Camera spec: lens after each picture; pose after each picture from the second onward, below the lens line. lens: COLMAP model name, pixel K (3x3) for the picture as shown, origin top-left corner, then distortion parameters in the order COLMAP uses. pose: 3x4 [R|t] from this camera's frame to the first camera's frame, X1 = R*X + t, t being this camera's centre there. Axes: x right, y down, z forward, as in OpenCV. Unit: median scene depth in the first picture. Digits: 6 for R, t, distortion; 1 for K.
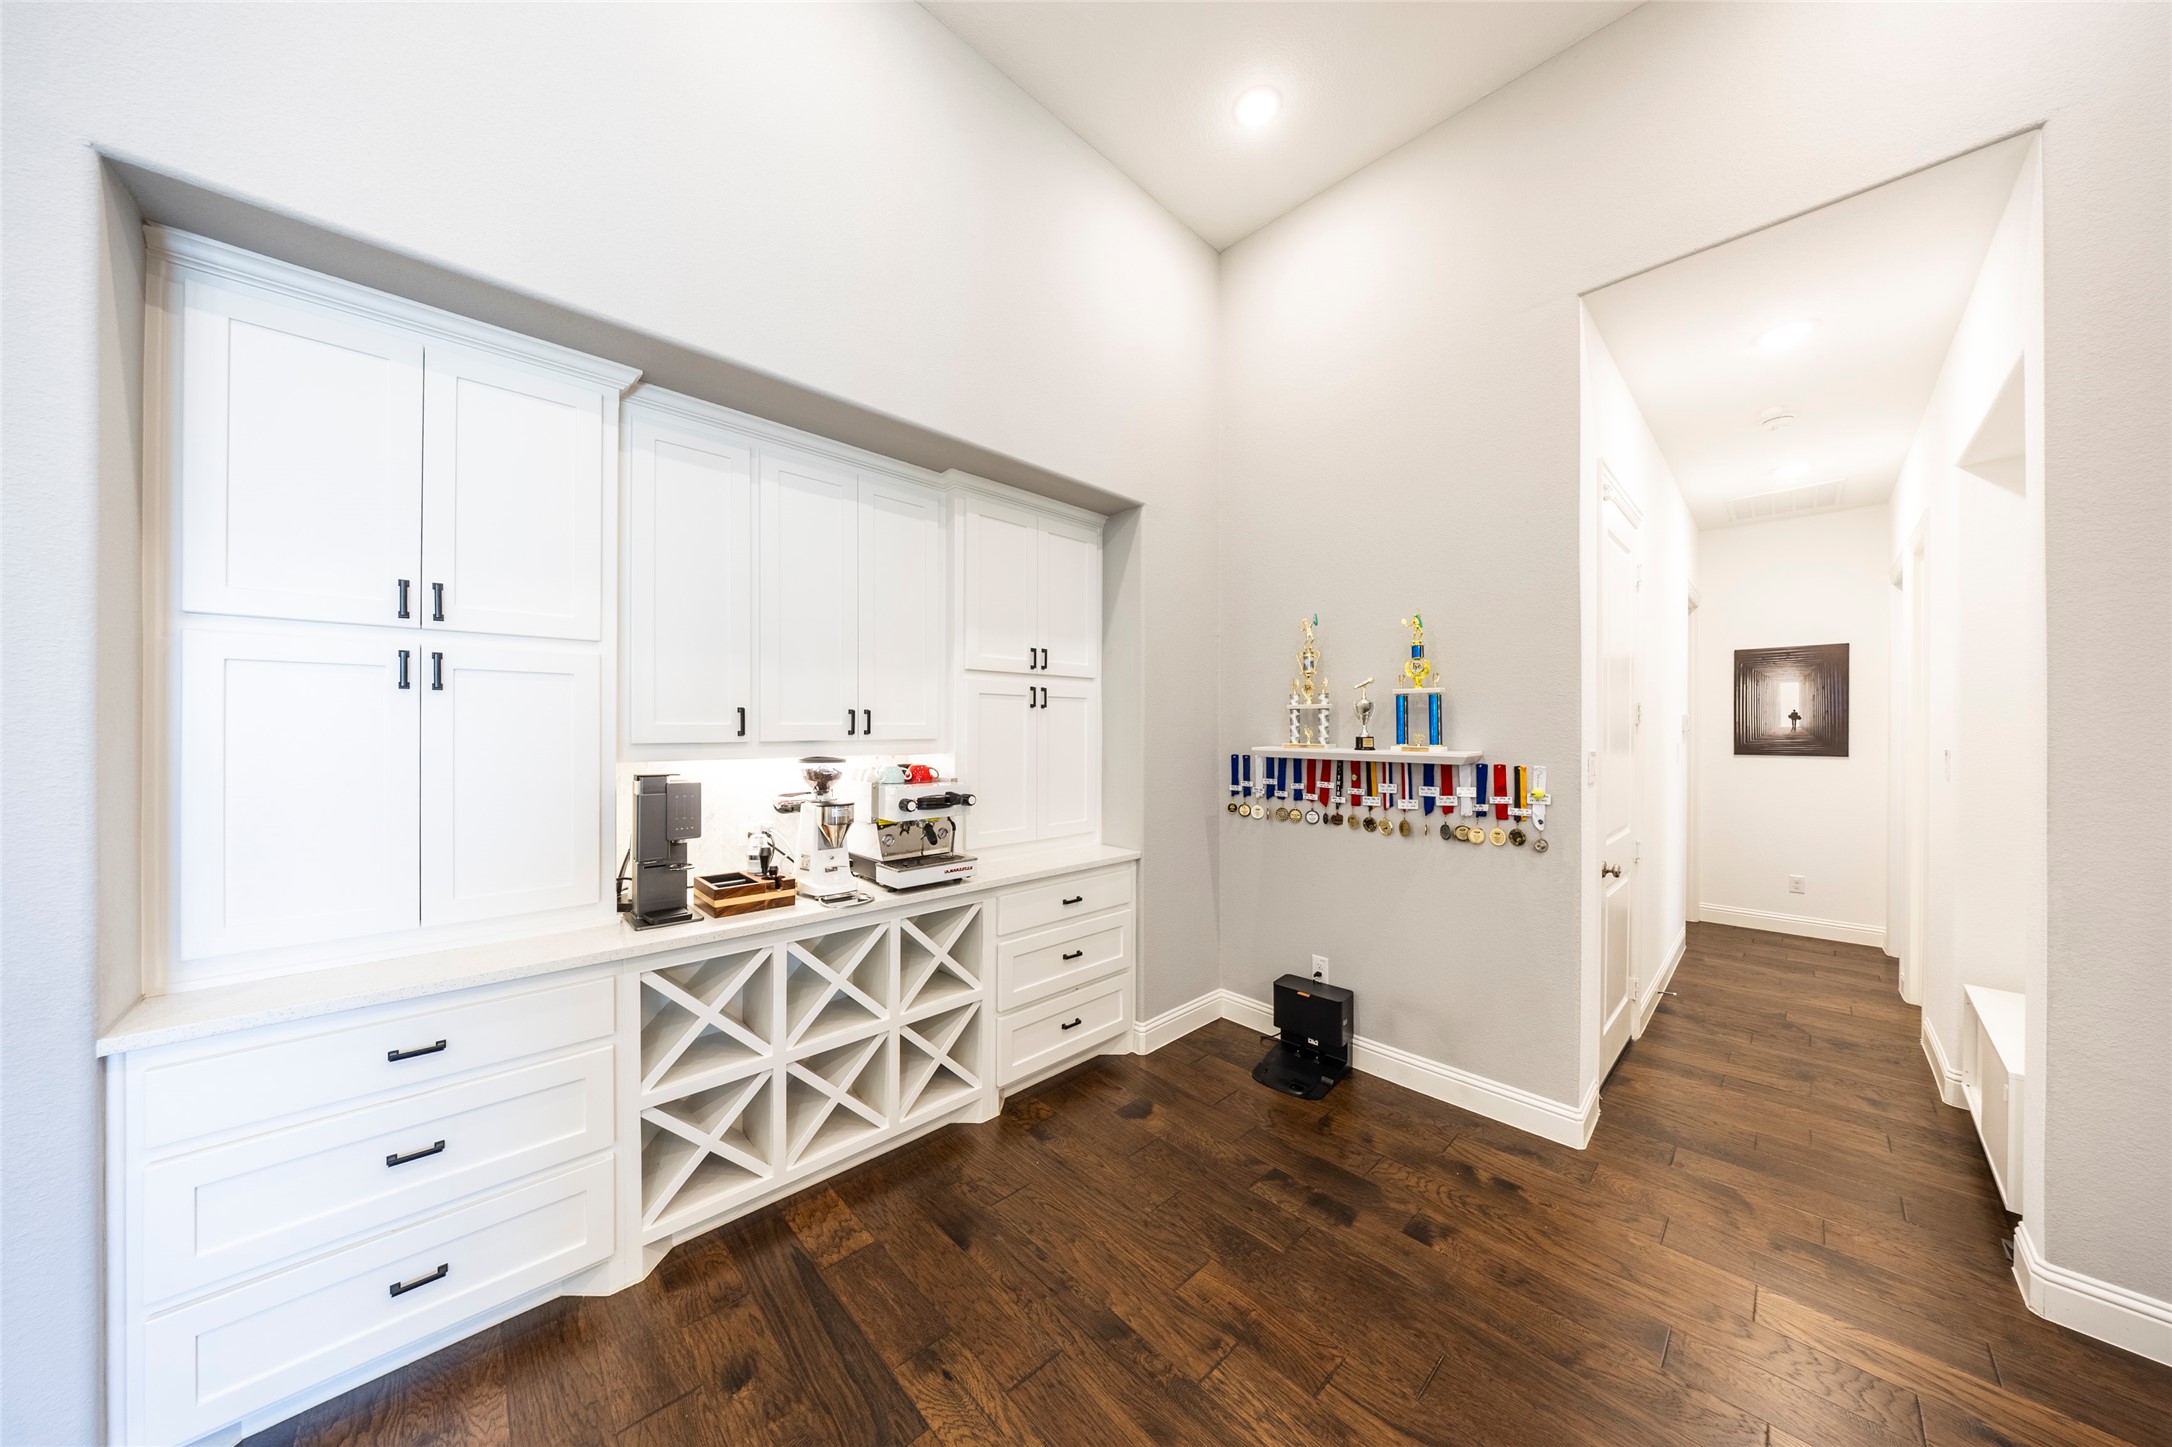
lens RADIAL K [[679.1, 0, 1086.0], [0, 679.1, 723.5], [0, 0, 1]] dist [-0.000543, -0.000037]
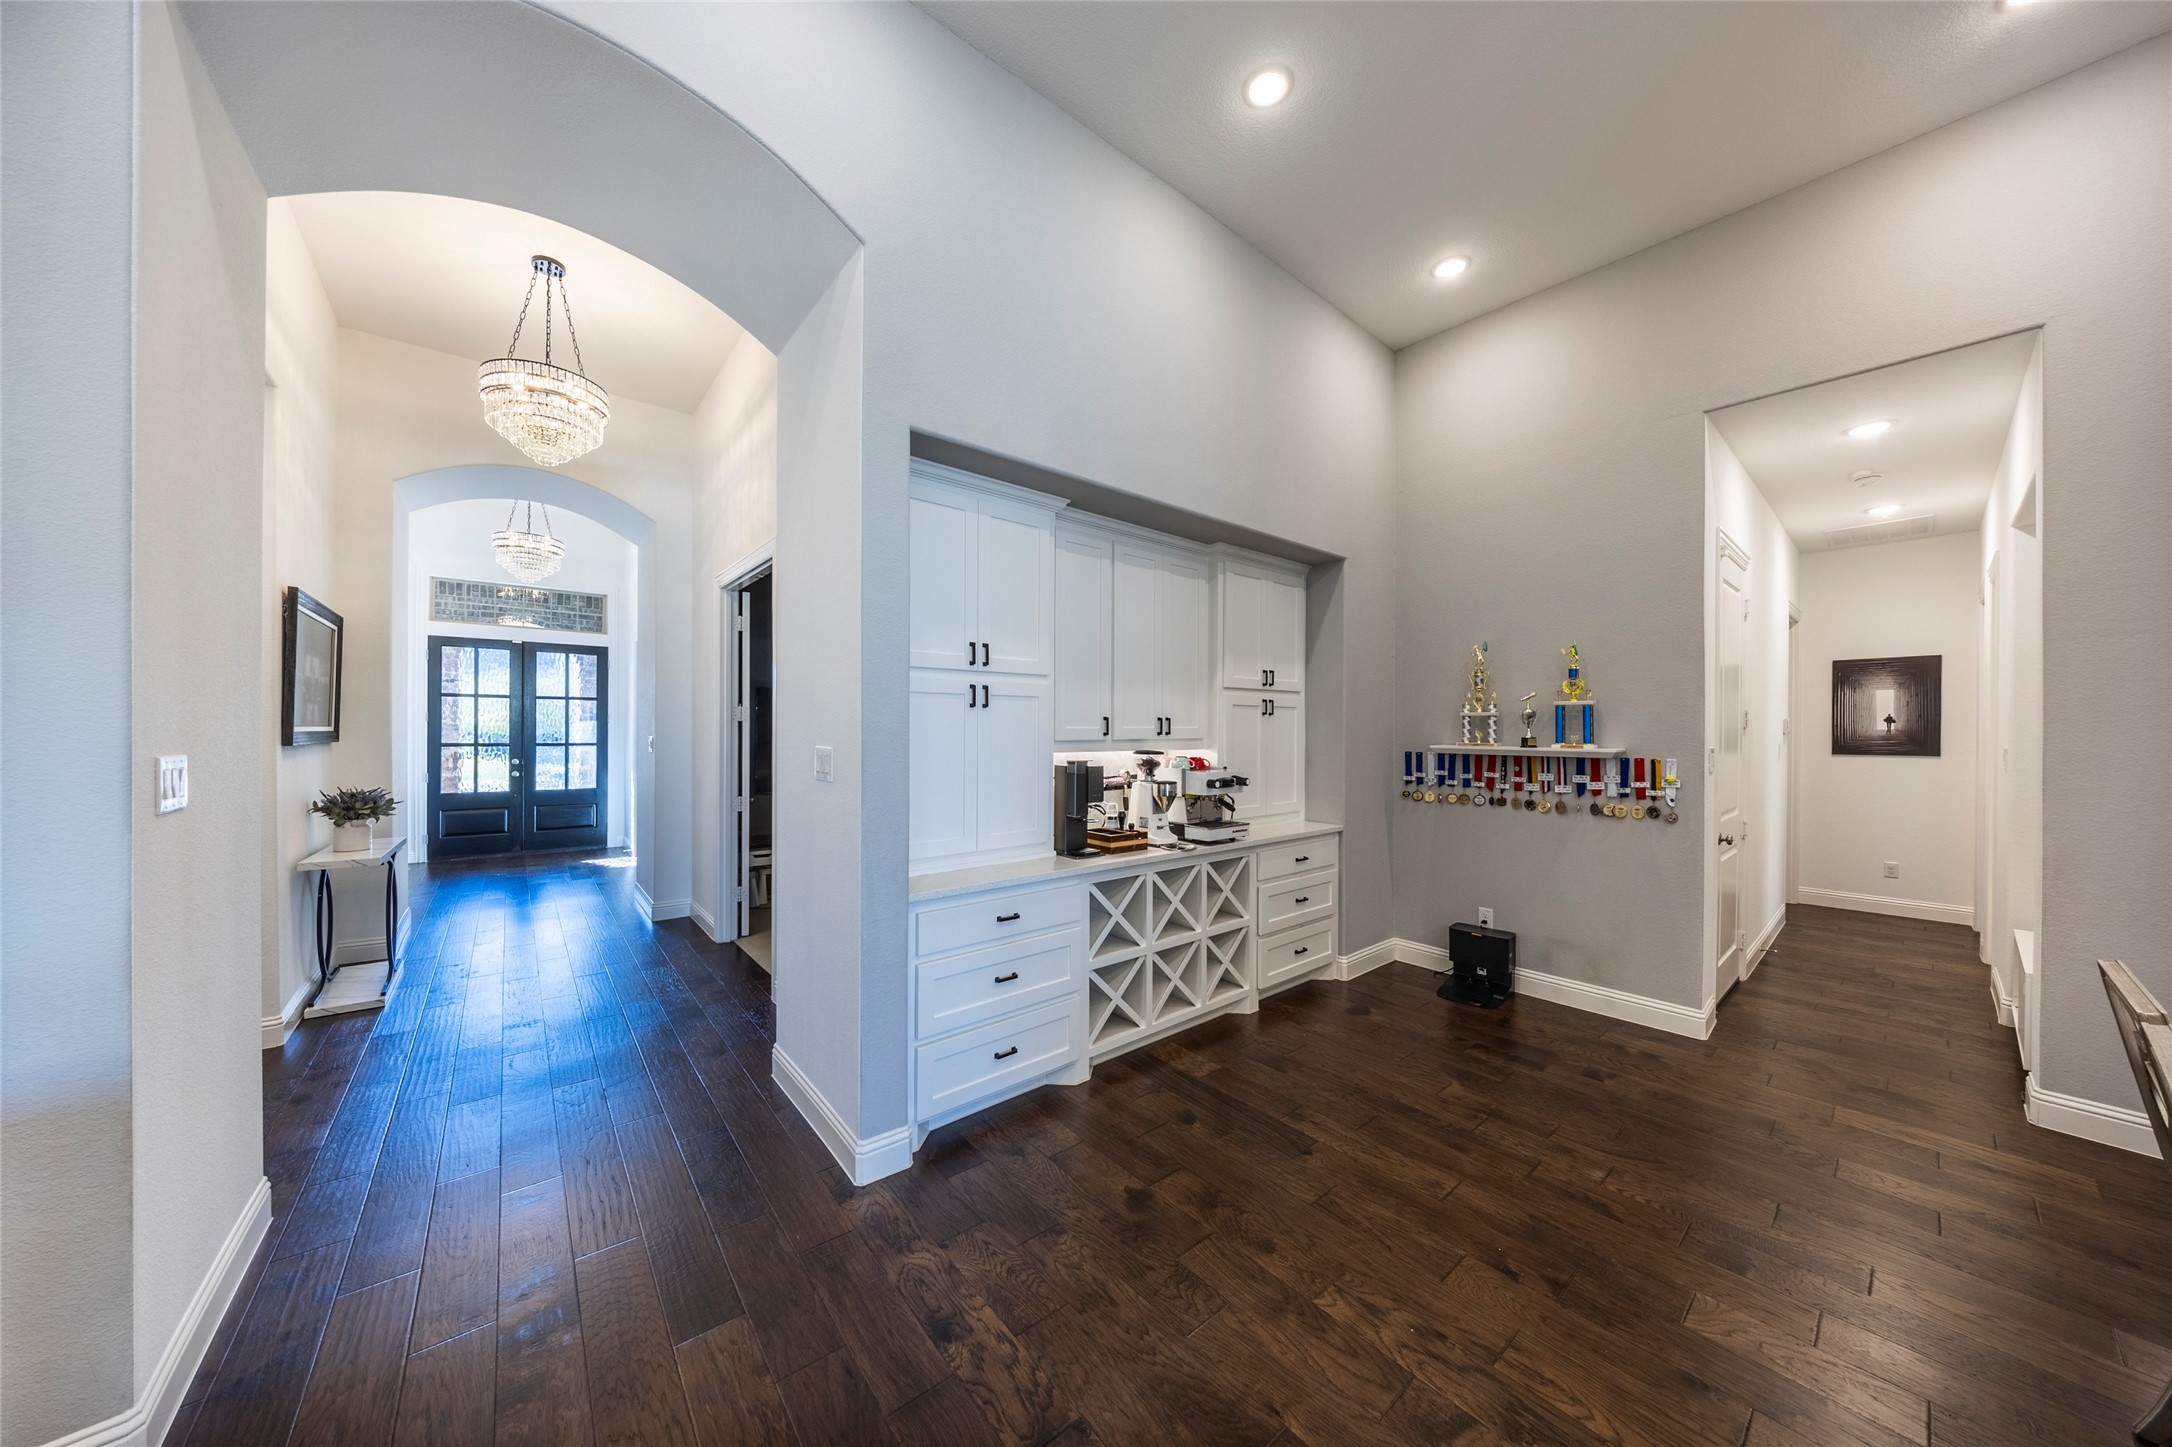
lens RADIAL K [[695.4, 0, 1091.1], [0, 695.4, 728.7], [0, 0, 1]] dist [-0.000684, -0.000001]
pose [[0.998068, 0.000263, -0.062127, -0.363499], [0.000060, 0.999987, 0.005194, -0.004633], [0.062128, -0.005188, 0.998055, -0.411113]]
